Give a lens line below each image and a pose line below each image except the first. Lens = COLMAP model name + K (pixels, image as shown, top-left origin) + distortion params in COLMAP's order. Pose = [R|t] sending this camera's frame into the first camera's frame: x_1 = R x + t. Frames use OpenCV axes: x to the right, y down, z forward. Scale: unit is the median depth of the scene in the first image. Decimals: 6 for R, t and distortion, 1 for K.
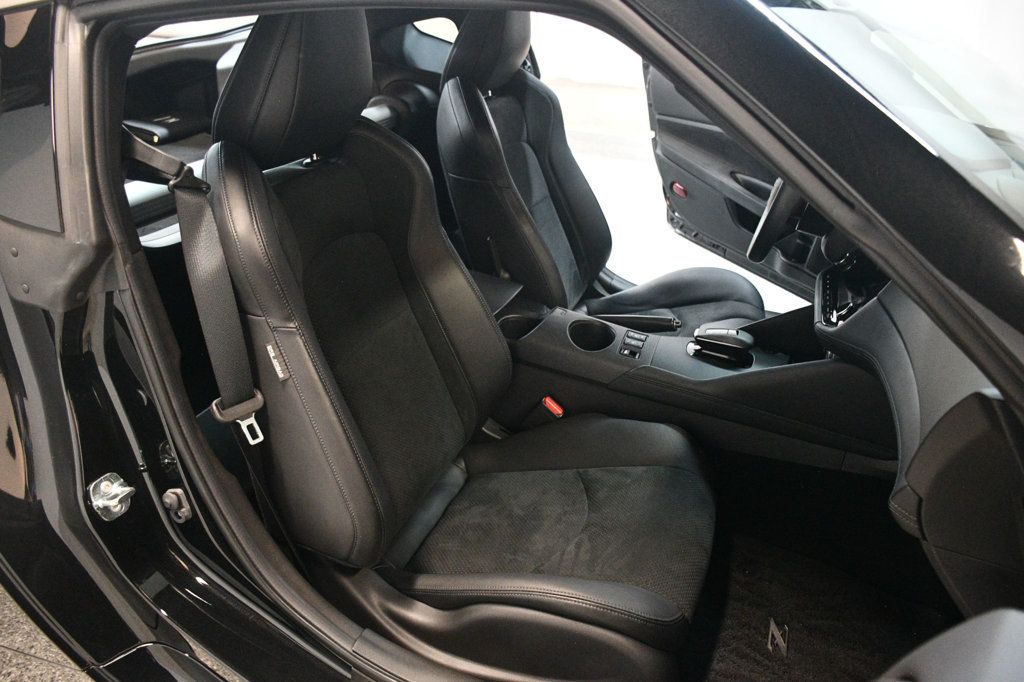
lens RADIAL K [[775.0, 0, 512.0], [0, 775.0, 341.0], [0, 0, 1]] dist [-0.026395, 0.002300]
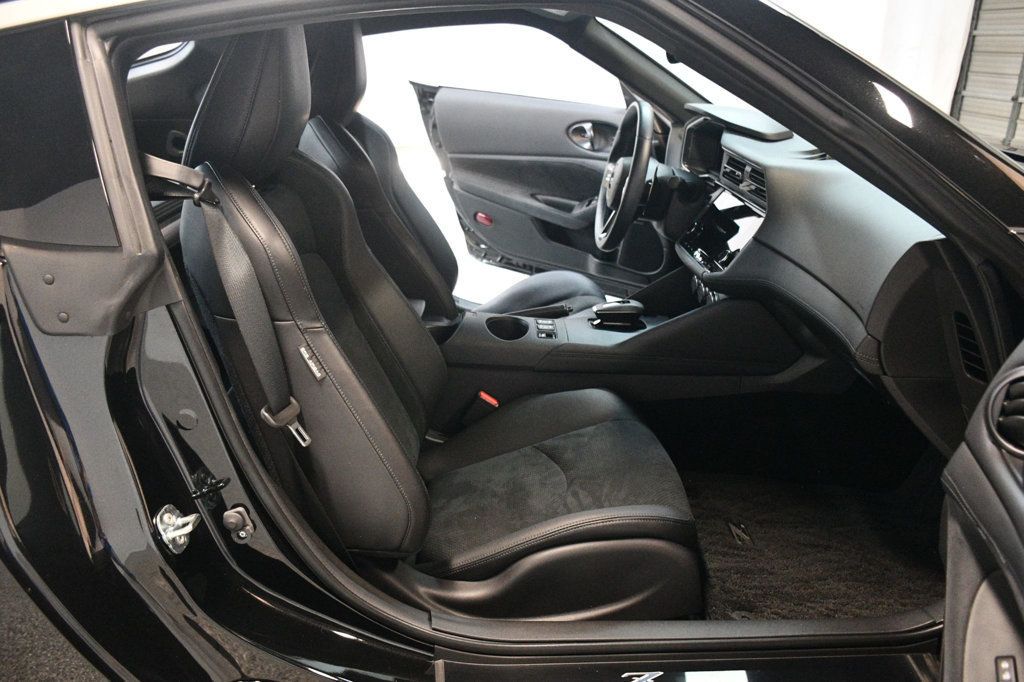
lens RADIAL K [[800.0, 0, 512.0], [0, 800.0, 341.0], [0, 0, 1]] dist [-0.002723, 0.003520]
pose [[0.921749, -0.175061, 0.346023, -0.410033], [0.208020, 0.976269, -0.060216, 0.114879], [-0.327270, 0.127484, 0.936292, -0.078653]]
